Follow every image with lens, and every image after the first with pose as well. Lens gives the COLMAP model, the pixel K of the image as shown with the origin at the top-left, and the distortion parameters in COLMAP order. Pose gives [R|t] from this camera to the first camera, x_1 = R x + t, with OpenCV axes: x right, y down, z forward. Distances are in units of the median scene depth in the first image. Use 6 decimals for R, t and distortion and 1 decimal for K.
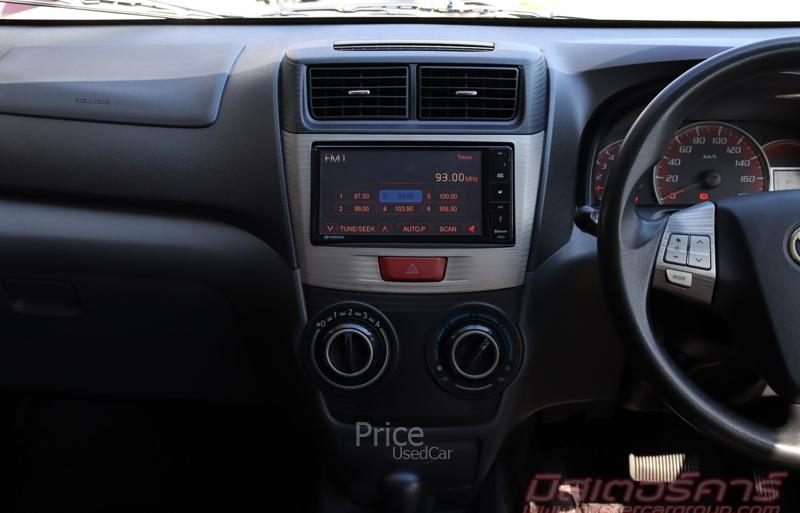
lens RADIAL K [[905.2, 0, 404.4], [0, 905.2, 259.5], [0, 0, 1]] dist [-0.024723, 0.000000]
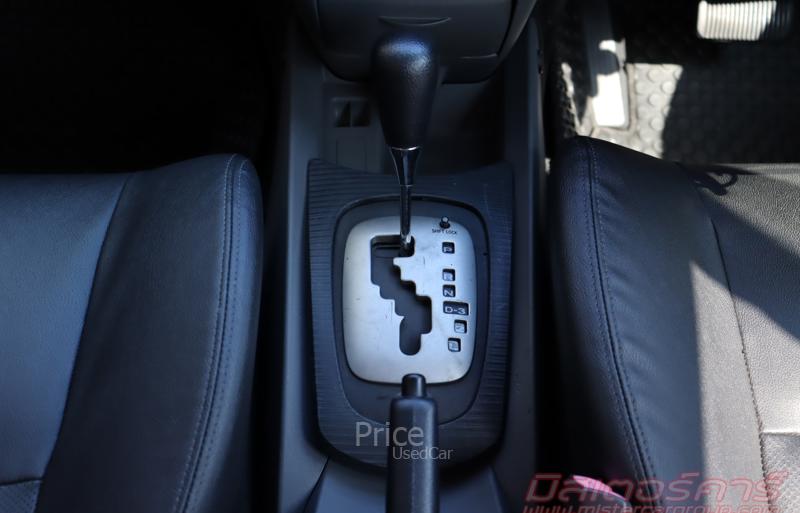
lens RADIAL K [[1042.9, 0, 398.4], [0, 1042.9, 263.5], [0, 0, 1]] dist [0.015270, 0.000000]
pose [[0.999947, 0.002065, 0.010115, -0.013465], [-0.006472, 0.888687, 0.458469, 0.019251], [-0.008042, -0.458510, 0.888653, 0.197281]]
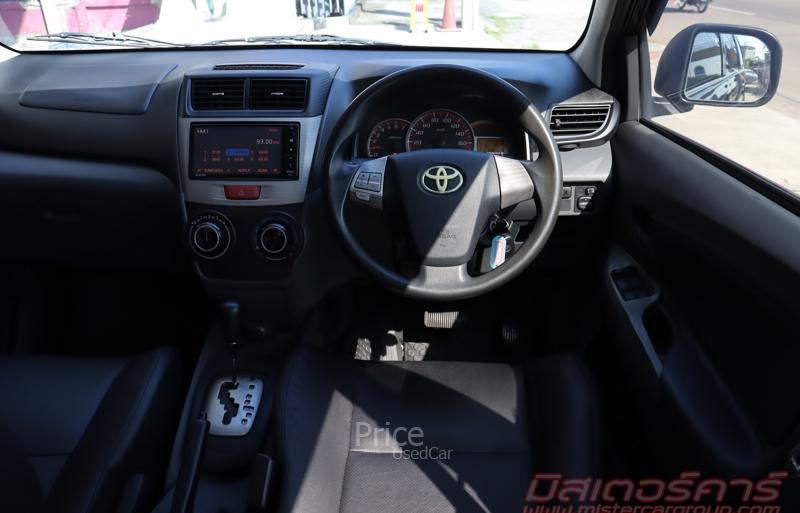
lens RADIAL K [[661.2, 0, 400.1], [0, 661.2, 256.8], [0, 0, 1]] dist [-0.161236, 0.125757]
pose [[0.999591, 0.012542, -0.025719, 0.346038], [-0.010390, 0.996564, 0.082173, 0.026709], [0.026661, -0.081872, 0.996286, -0.290866]]
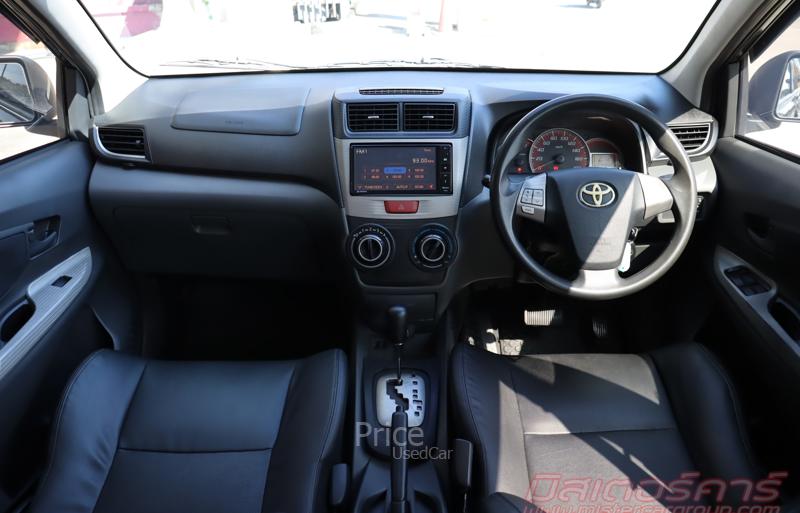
lens RADIAL K [[661.2, 0, 405.2], [0, 661.2, 258.7], [0, 0, 1]] dist [-0.161236, 0.125757]
pose [[0.999938, -0.010252, 0.004407, 0.009500], [0.009851, 0.996488, 0.083154, 0.002629], [-0.005244, -0.083105, 0.996527, -0.440017]]
